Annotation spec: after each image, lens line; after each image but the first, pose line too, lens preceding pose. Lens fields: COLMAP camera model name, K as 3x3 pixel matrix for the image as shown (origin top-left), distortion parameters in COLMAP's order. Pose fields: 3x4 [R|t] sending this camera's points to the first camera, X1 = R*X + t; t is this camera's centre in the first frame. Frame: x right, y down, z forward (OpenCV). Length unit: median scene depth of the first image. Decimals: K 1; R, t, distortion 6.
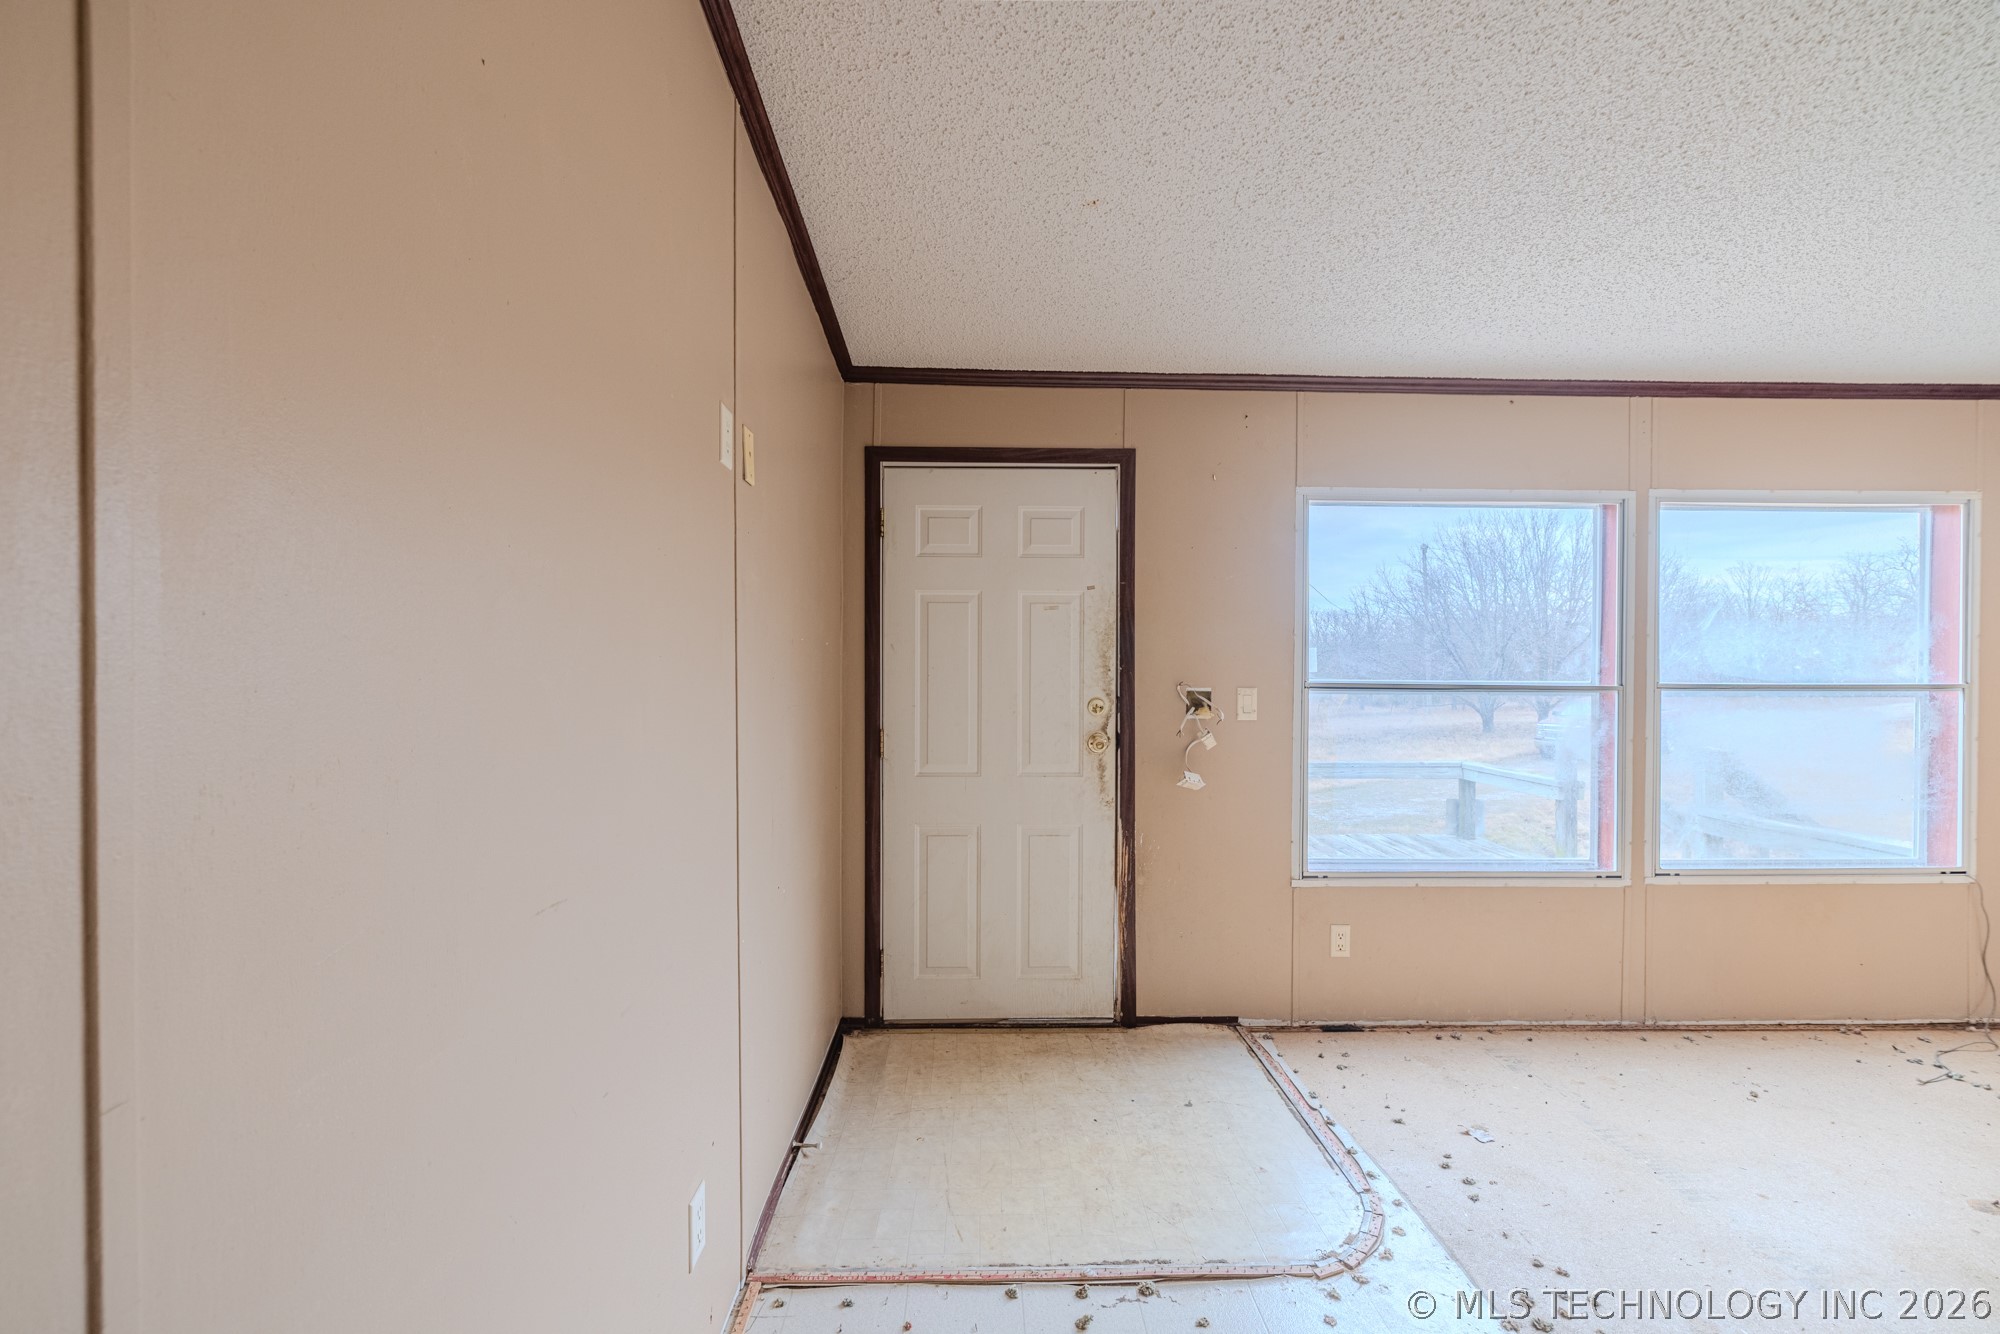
lens RADIAL K [[841.3, 0, 999.8], [0, 841.3, 664.9], [0, 0, 1]] dist [0.000387, 0.000643]
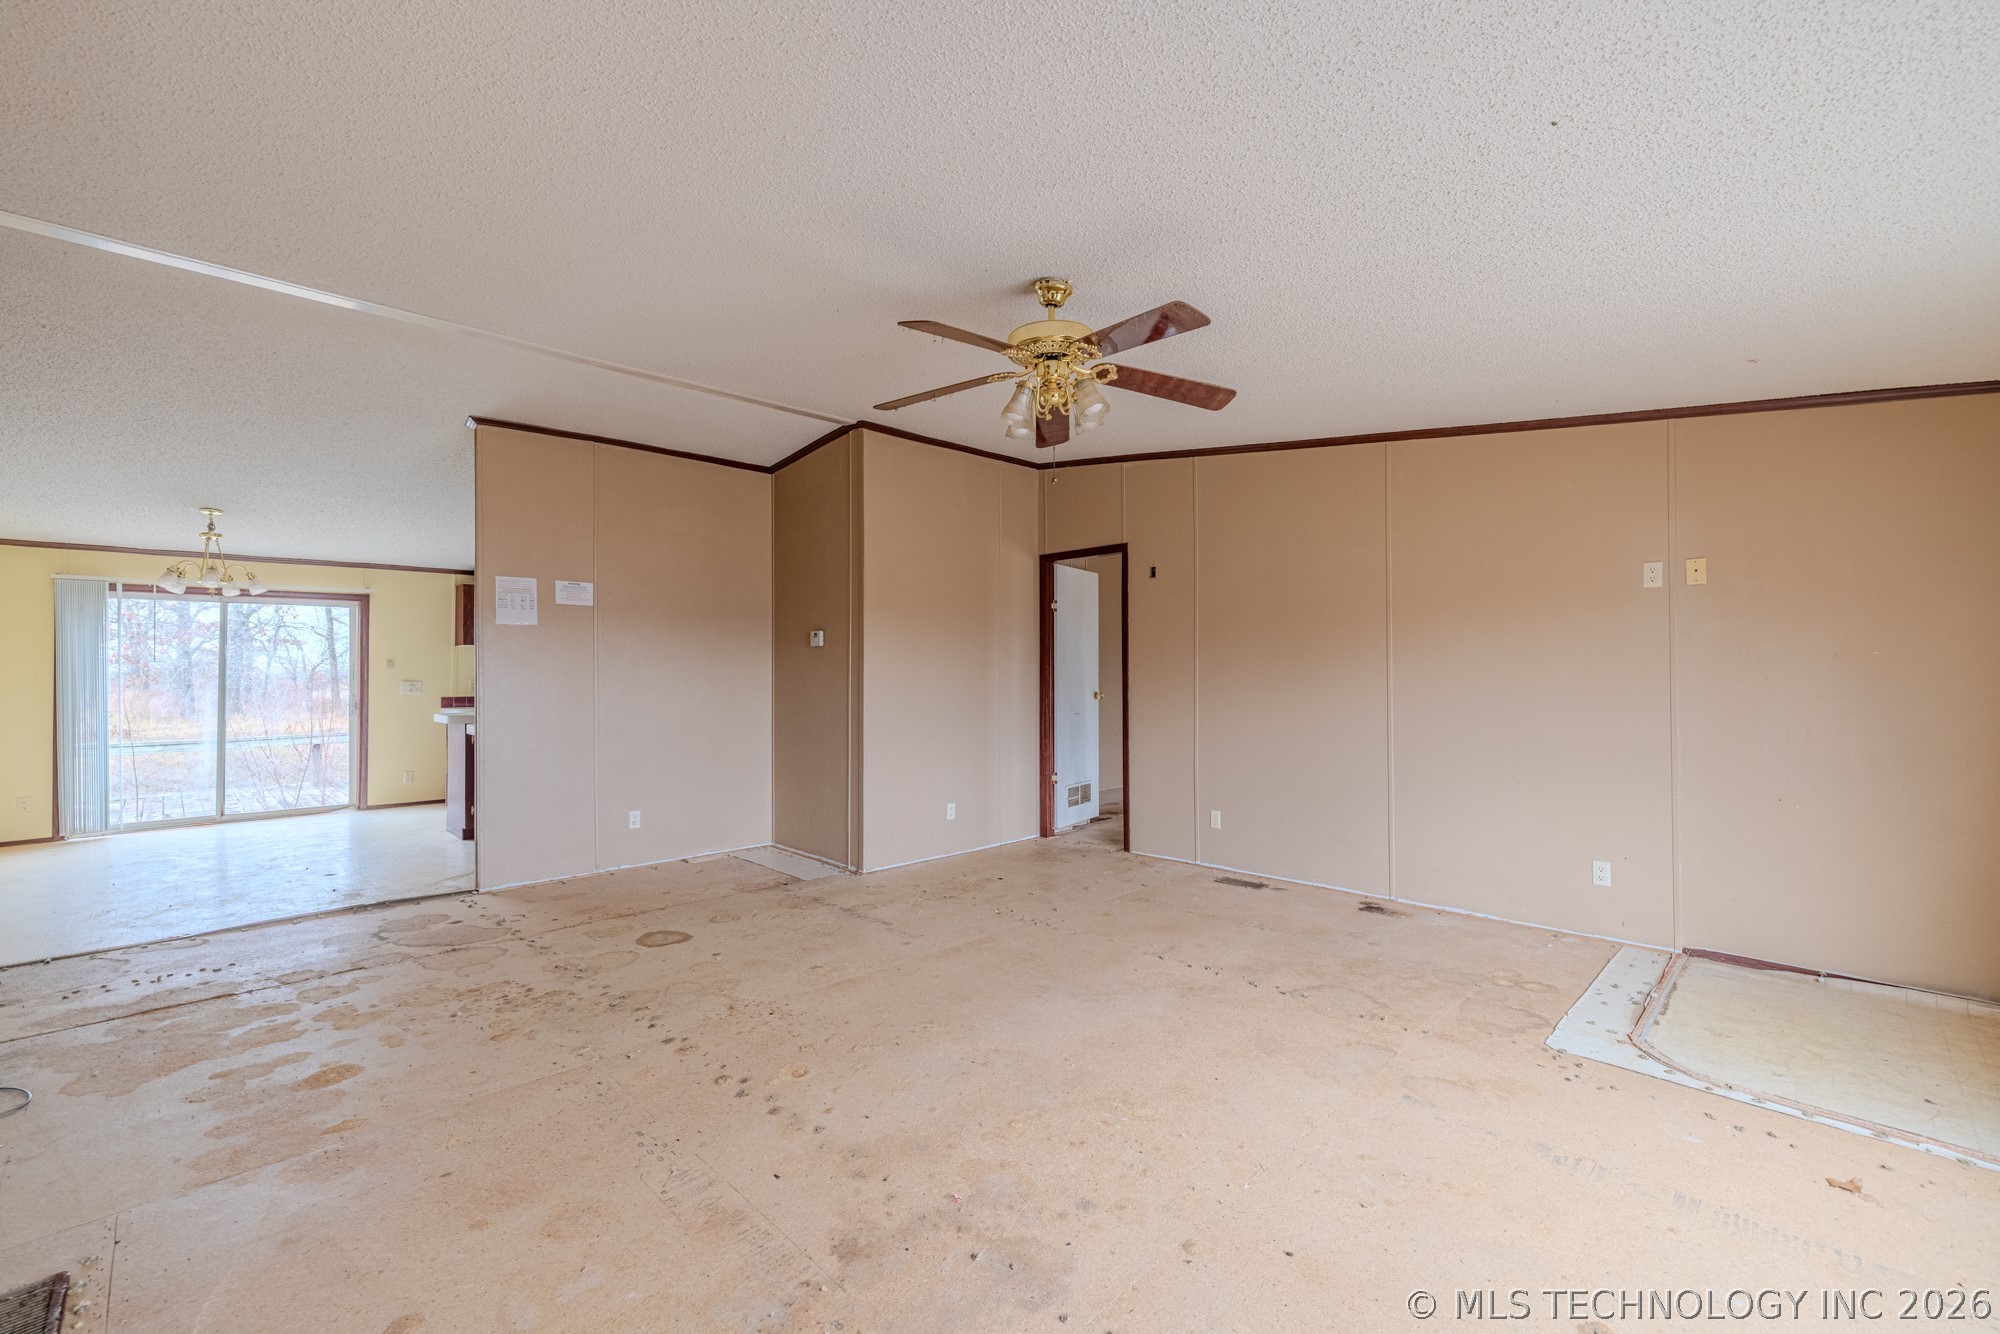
lens RADIAL K [[841.3, 0, 1000.7], [0, 841.3, 668.4], [0, 0, 1]] dist [0.000387, 0.000643]
pose [[-0.724149, 0.001395, -0.689642, 1.432317], [0.003597, 0.999992, -0.001754, -0.004914], [0.689634, -0.003751, -0.724148, 0.791501]]
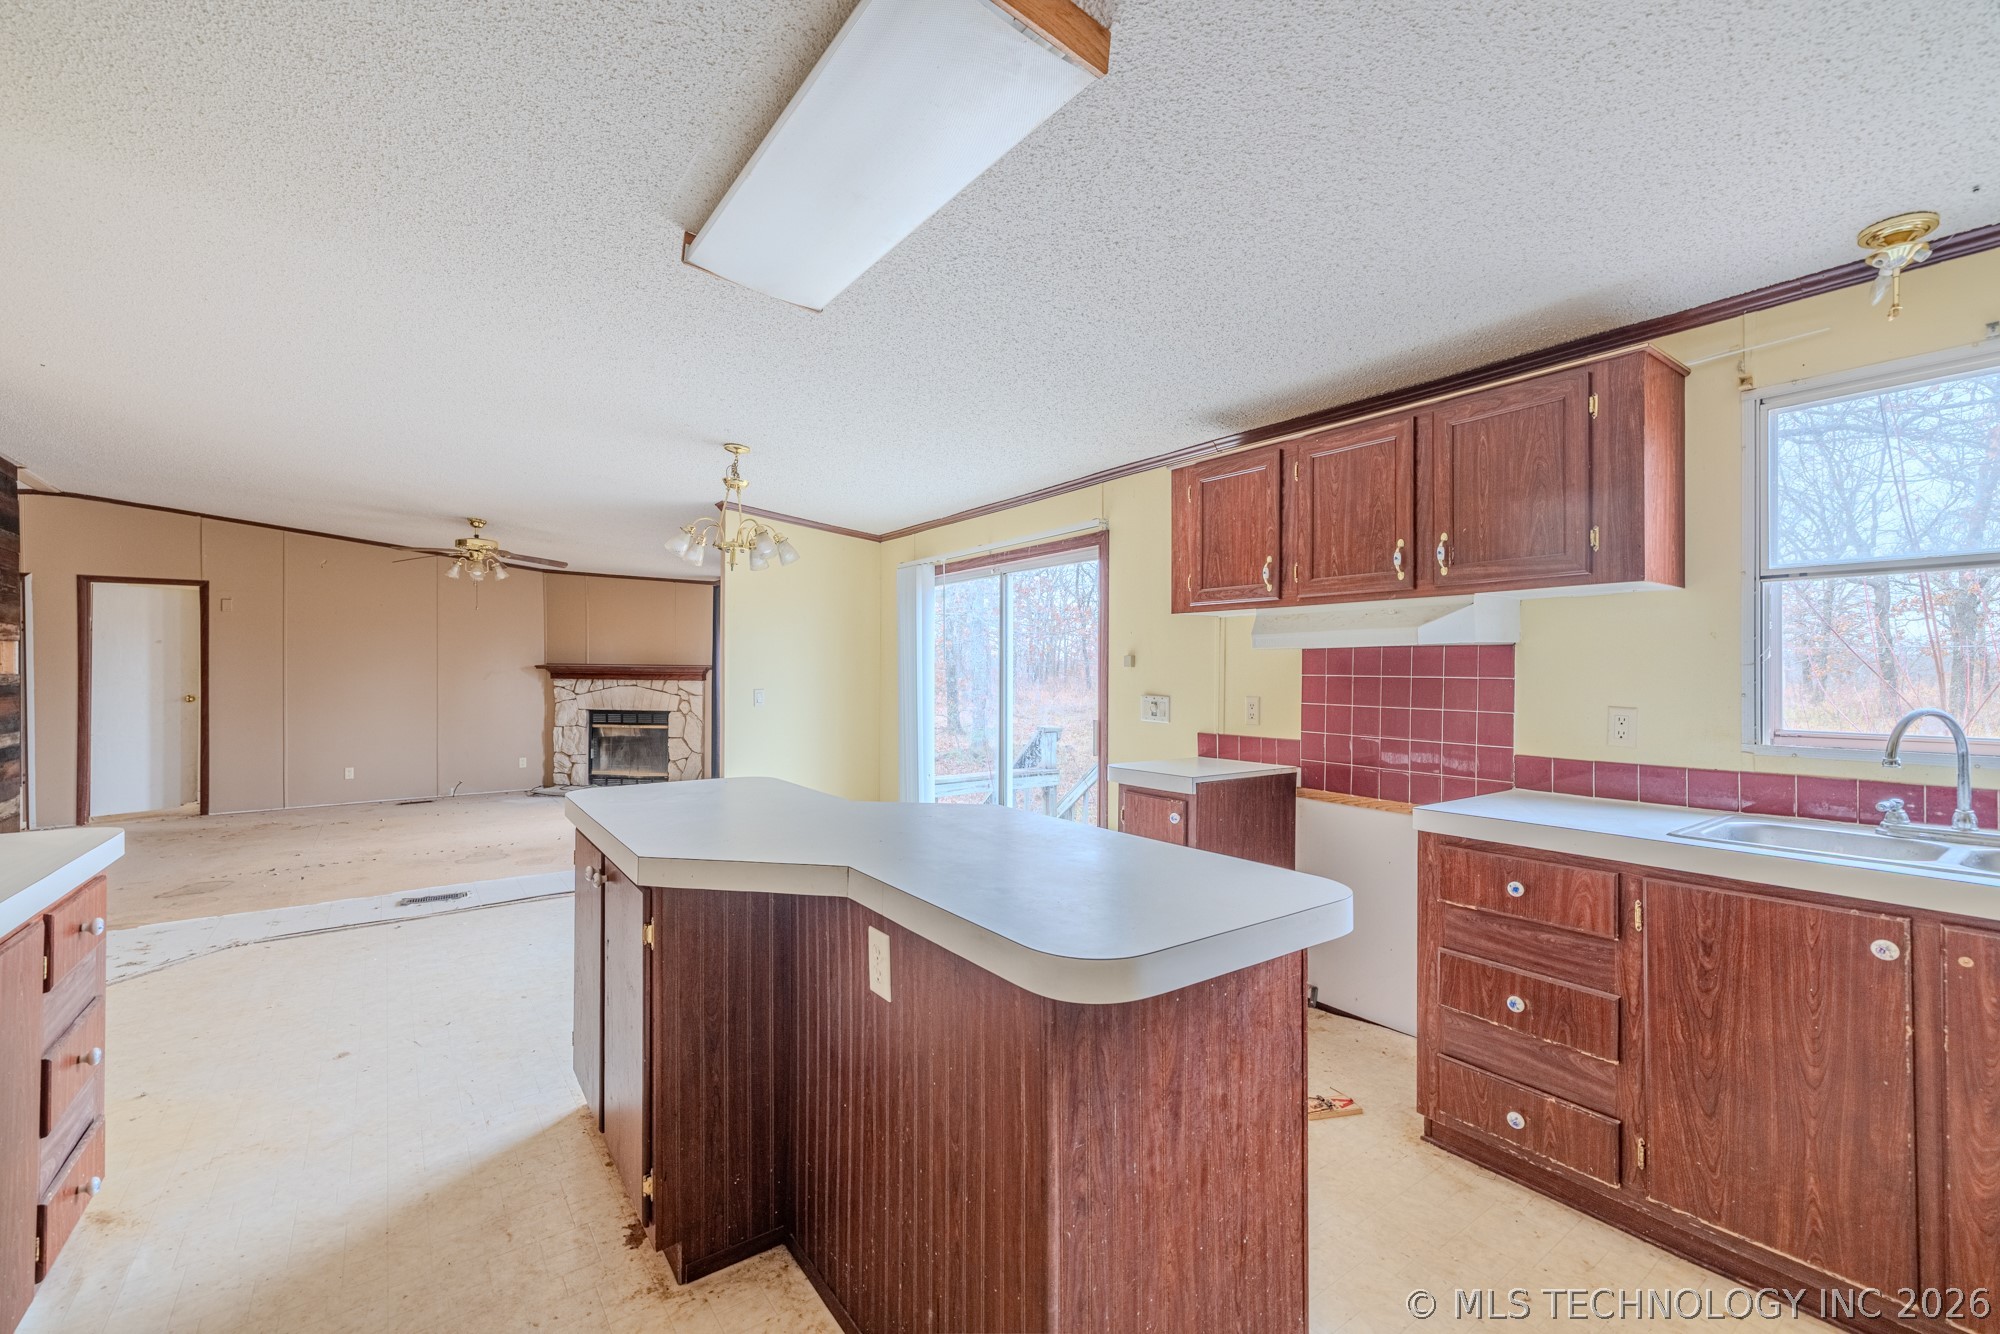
lens RADIAL K [[841.3, 0, 995.8], [0, 841.3, 662.3], [0, 0, 1]] dist [0.000387, 0.000643]
pose [[-0.570118, 0.010208, 0.821499, 0.010037], [0.007865, 0.999945, -0.006967, -0.017970], [-0.821525, 0.002489, -0.570167, -1.520538]]
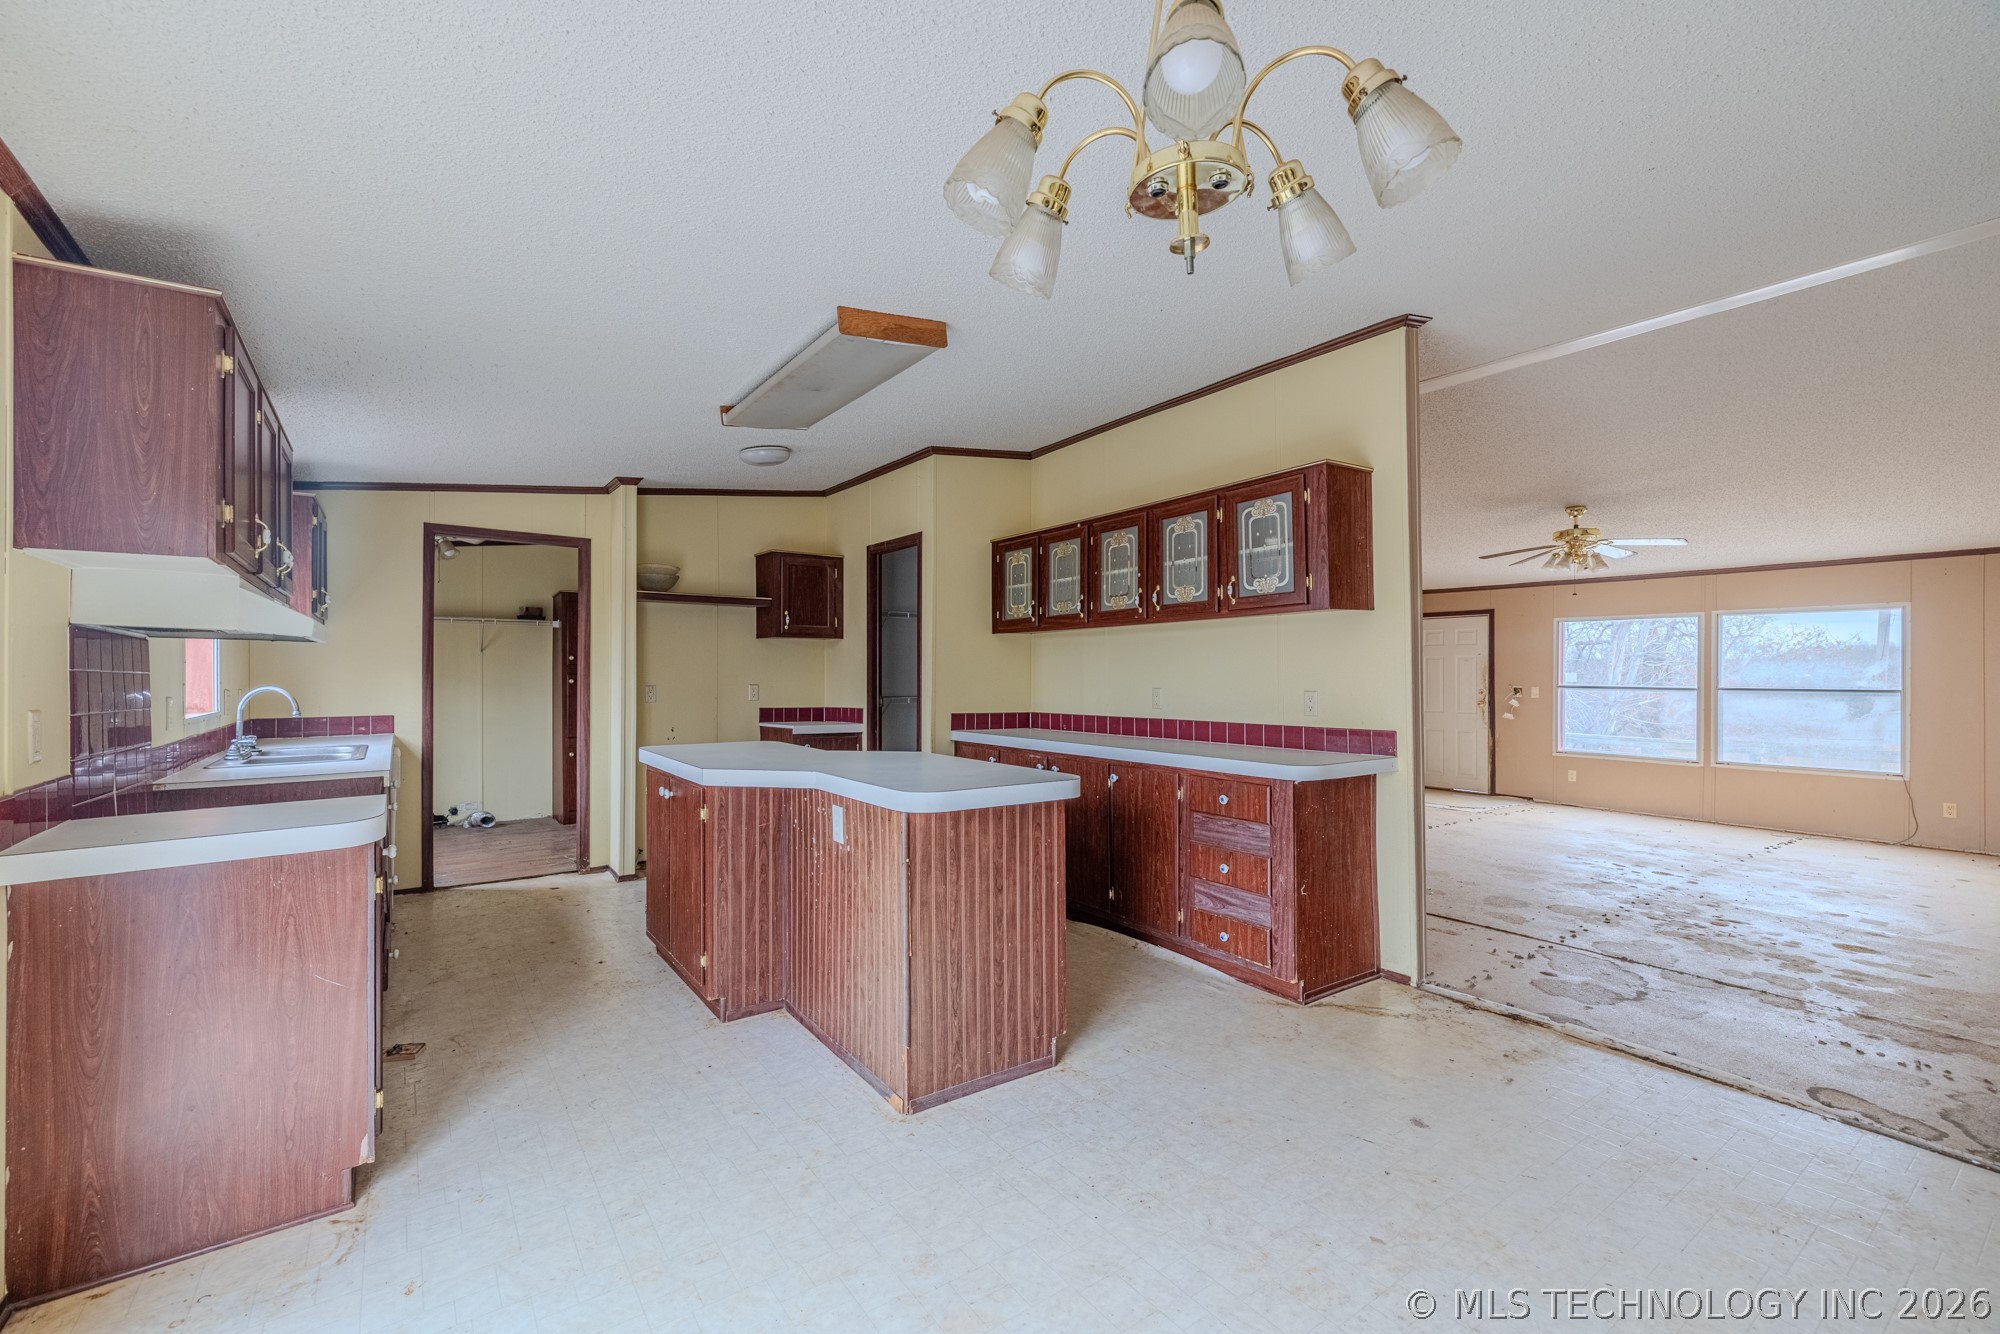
lens RADIAL K [[841.3, 0, 991.7], [0, 841.3, 669.6], [0, 0, 1]] dist [0.000387, 0.000643]
pose [[0.561439, -0.002244, -0.827515, 1.669756], [-0.005110, 0.999968, -0.006179, -0.005139], [0.827503, 0.007698, 0.561409, -2.243794]]
